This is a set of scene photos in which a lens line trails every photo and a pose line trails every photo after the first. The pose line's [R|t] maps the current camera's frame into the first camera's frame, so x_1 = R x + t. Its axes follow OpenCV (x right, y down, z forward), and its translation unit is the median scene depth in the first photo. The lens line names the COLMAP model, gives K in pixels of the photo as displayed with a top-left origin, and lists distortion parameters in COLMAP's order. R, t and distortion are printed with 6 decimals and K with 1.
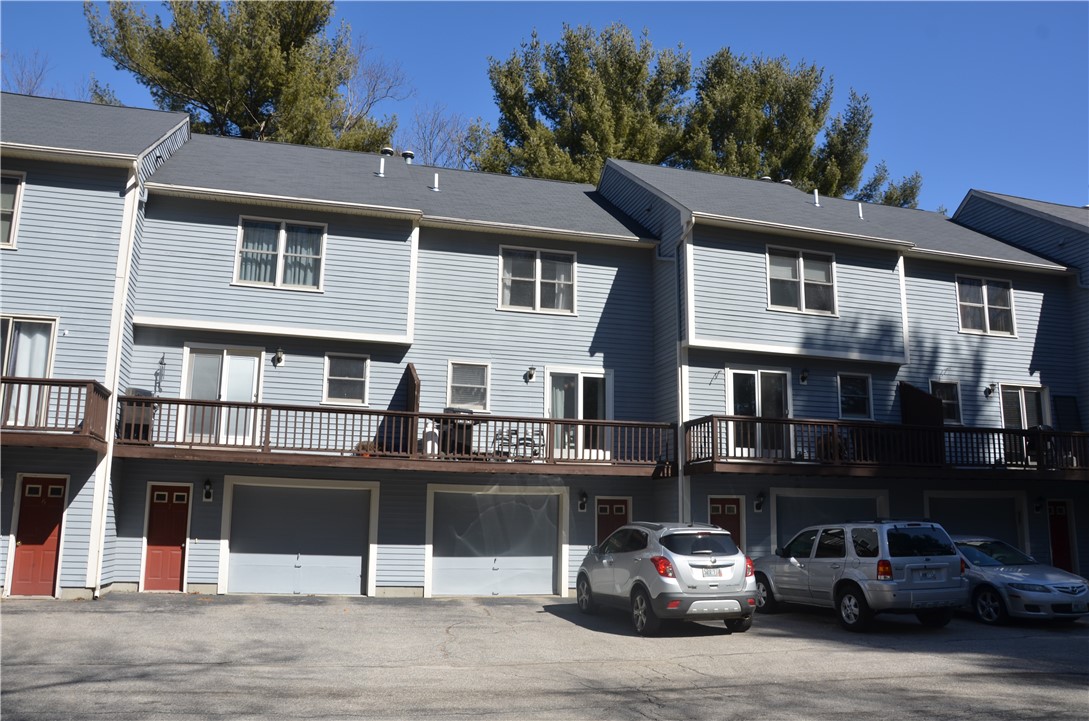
lens RADIAL K [[858.8, 0, 542.9], [0, 858.8, 360.3], [0, 0, 1]] dist [-0.151799, 0.117273]
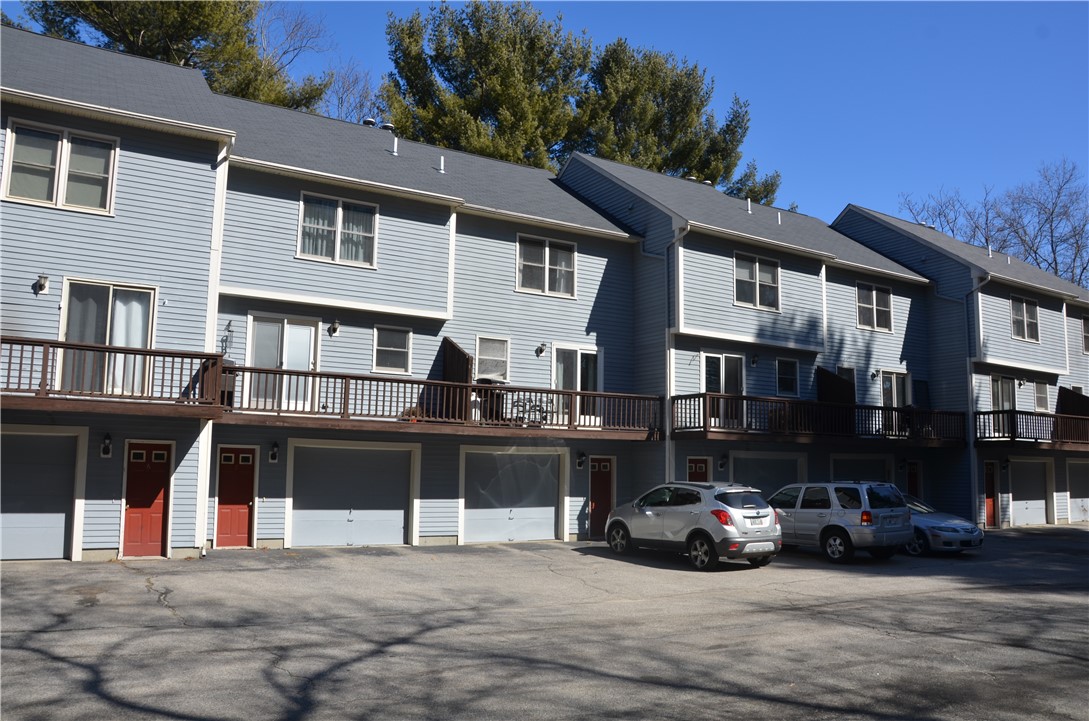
lens RADIAL K [[858.8, 0, 549.1], [0, 858.8, 367.5], [0, 0, 1]] dist [-0.151799, 0.117273]
pose [[0.959575, 0.033869, 0.279409, -0.340668], [-0.056064, 0.995840, 0.071828, -0.045111], [-0.275814, -0.084589, 0.957482, -0.105731]]
